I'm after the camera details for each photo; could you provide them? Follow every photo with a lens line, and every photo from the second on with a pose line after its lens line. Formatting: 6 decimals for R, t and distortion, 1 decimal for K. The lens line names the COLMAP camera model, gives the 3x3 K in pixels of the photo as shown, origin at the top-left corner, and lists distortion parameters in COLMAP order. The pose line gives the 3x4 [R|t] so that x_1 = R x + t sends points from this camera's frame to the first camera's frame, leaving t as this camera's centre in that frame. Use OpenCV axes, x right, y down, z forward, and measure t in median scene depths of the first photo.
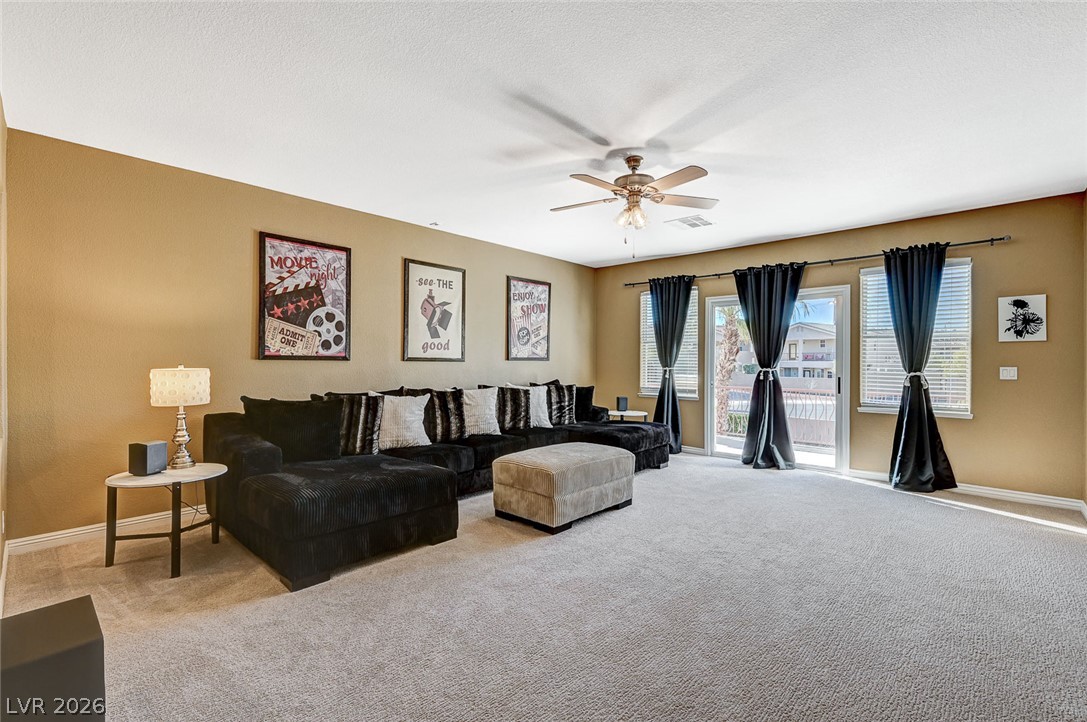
lens RADIAL K [[490.6, 0, 543.5], [0, 490.6, 361.0], [0, 0, 1]] dist [-0.006073, -0.000225]
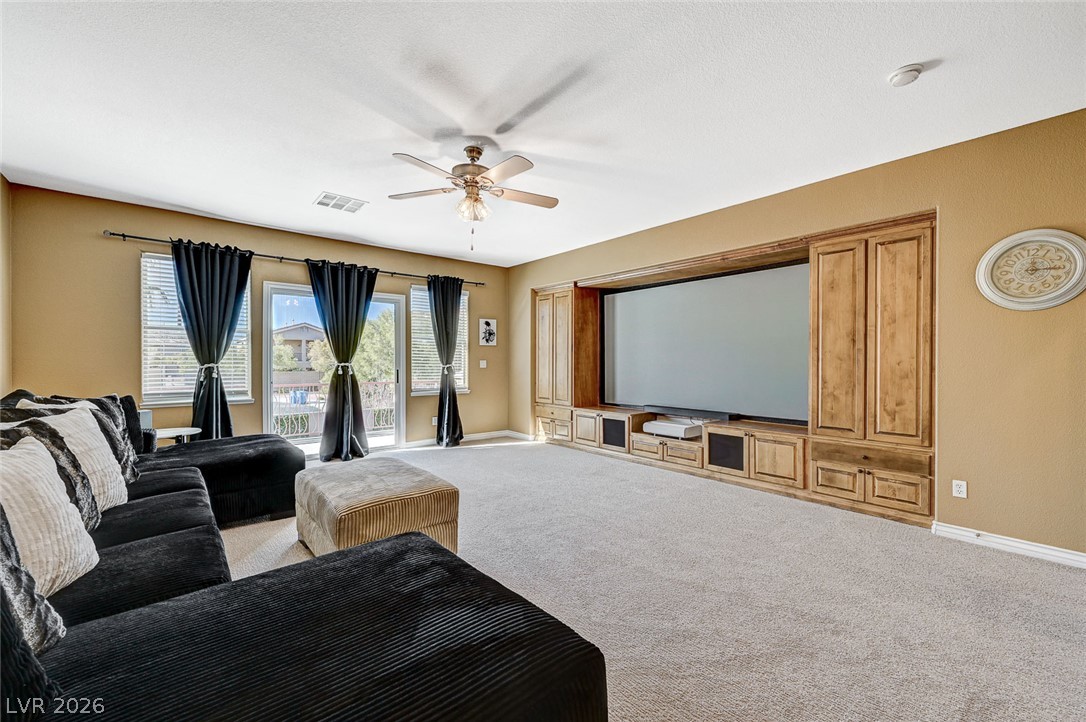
lens RADIAL K [[429.4, 0, 567.4], [0, 429.4, 360.6], [0, 0, 1]] dist [-0.000169, 0.000053]
pose [[0.102991, -0.009512, 0.994637, -0.424229], [-0.008221, 0.999912, 0.010413, -0.003973], [-0.994648, -0.009249, 0.102903, 0.473699]]
